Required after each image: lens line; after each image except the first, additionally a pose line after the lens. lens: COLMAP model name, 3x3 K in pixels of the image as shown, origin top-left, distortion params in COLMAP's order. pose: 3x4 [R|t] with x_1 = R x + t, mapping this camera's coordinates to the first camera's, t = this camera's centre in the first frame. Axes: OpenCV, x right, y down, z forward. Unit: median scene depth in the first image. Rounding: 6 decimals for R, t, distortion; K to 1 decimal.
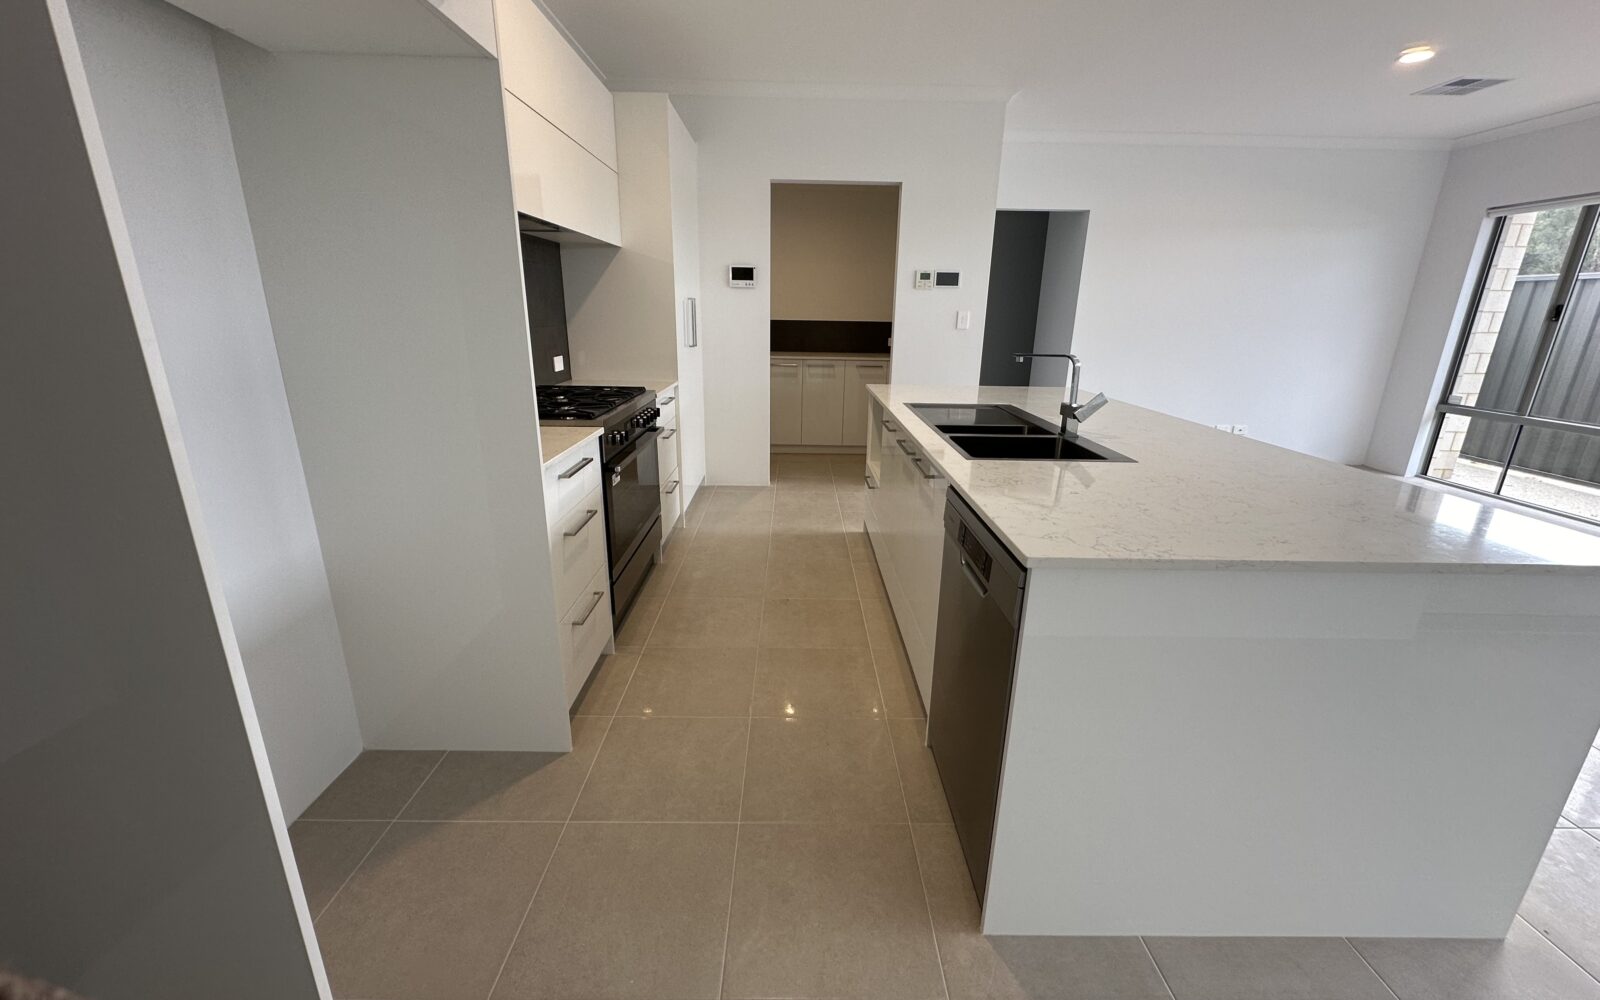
lens RADIAL K [[636.2, 0, 800.0], [0, 636.2, 500.0], [0, 0, 1]] dist [0.002398, 0.000355]
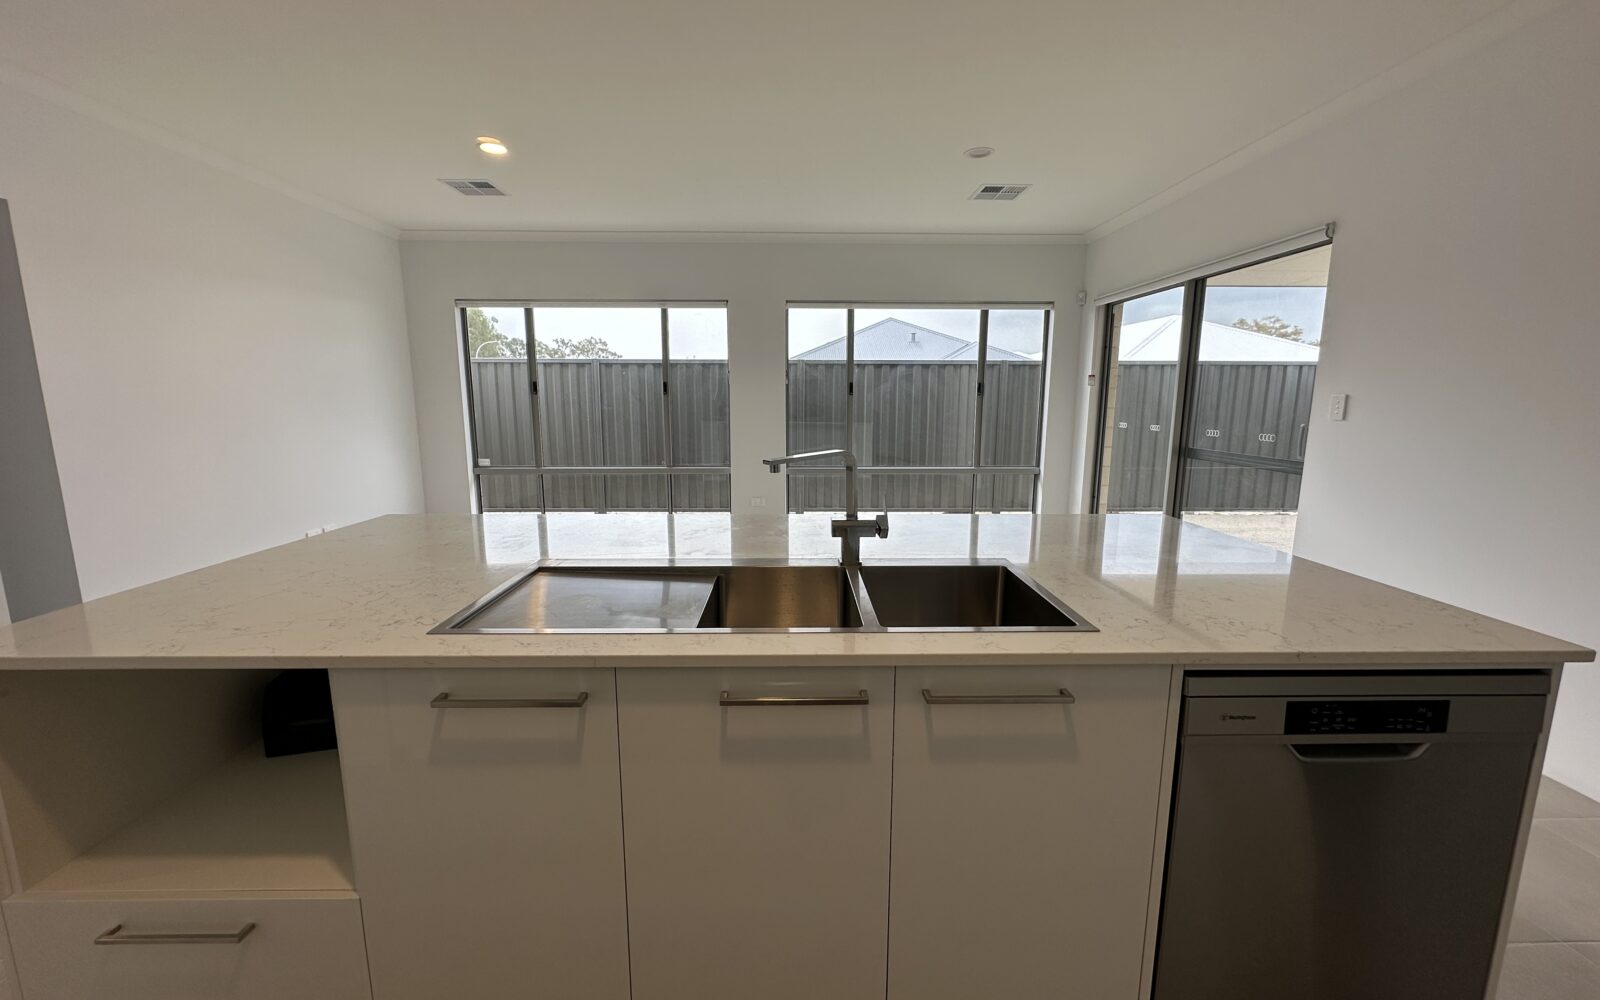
lens RADIAL K [[636.2, 0, 800.0], [0, 636.2, 500.0], [0, 0, 1]] dist [0.002398, 0.000355]
pose [[0.018073, -0.175942, 0.984235, -0.100795], [0.291362, 0.942598, 0.163149, -0.122514], [-0.956442, 0.283820, 0.068298, 0.432029]]
